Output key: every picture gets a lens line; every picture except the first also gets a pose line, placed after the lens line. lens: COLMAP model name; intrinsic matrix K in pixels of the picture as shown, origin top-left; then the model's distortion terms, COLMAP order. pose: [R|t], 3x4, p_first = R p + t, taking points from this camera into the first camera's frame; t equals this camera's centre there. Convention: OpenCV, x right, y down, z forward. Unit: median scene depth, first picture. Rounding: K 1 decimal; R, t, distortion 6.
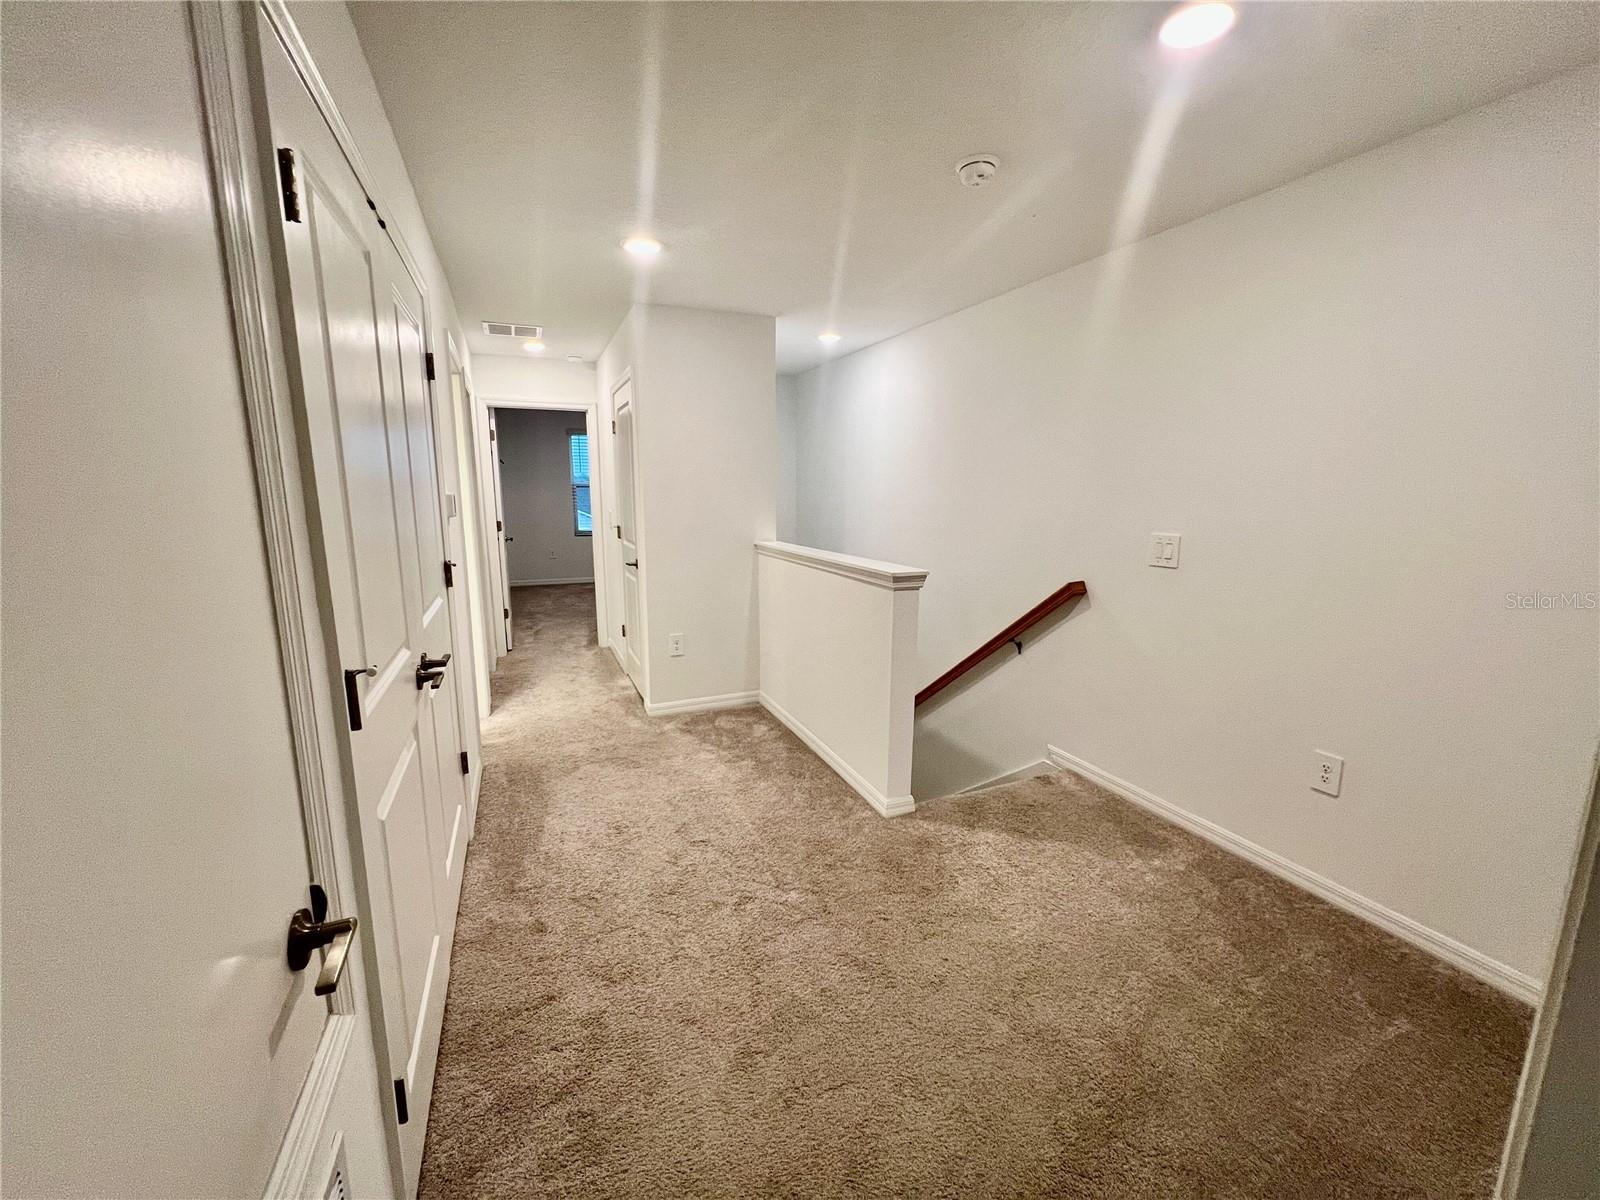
lens RADIAL K [[642.1, 0, 798.3], [0, 642.1, 605.3], [0, 0, 1]] dist [-0.001796, 0.000677]
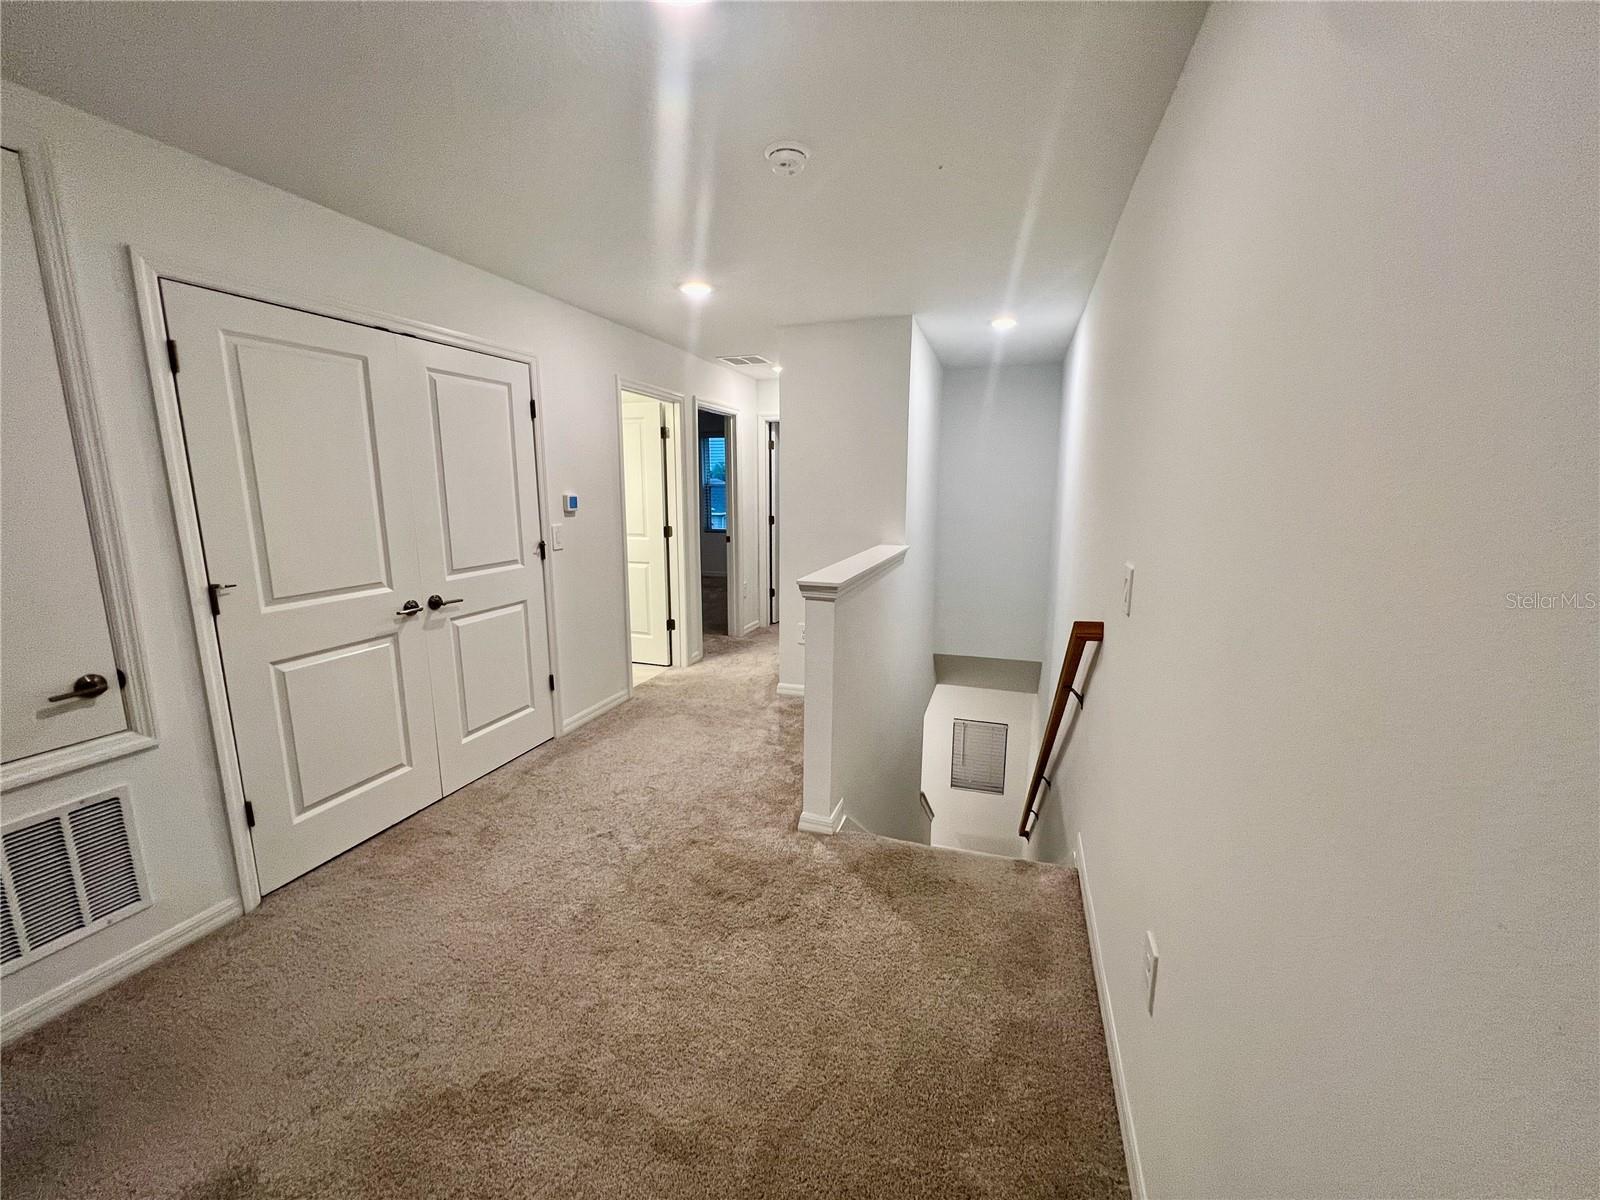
lens RADIAL K [[642.1, 0, 789.1], [0, 642.1, 592.5], [0, 0, 1]] dist [-0.001796, 0.000677]
pose [[0.738339, 0.106130, -0.666027, 0.628803], [-0.112679, 0.993072, 0.033332, -0.050574], [0.664950, 0.050437, 0.745183, 0.204310]]
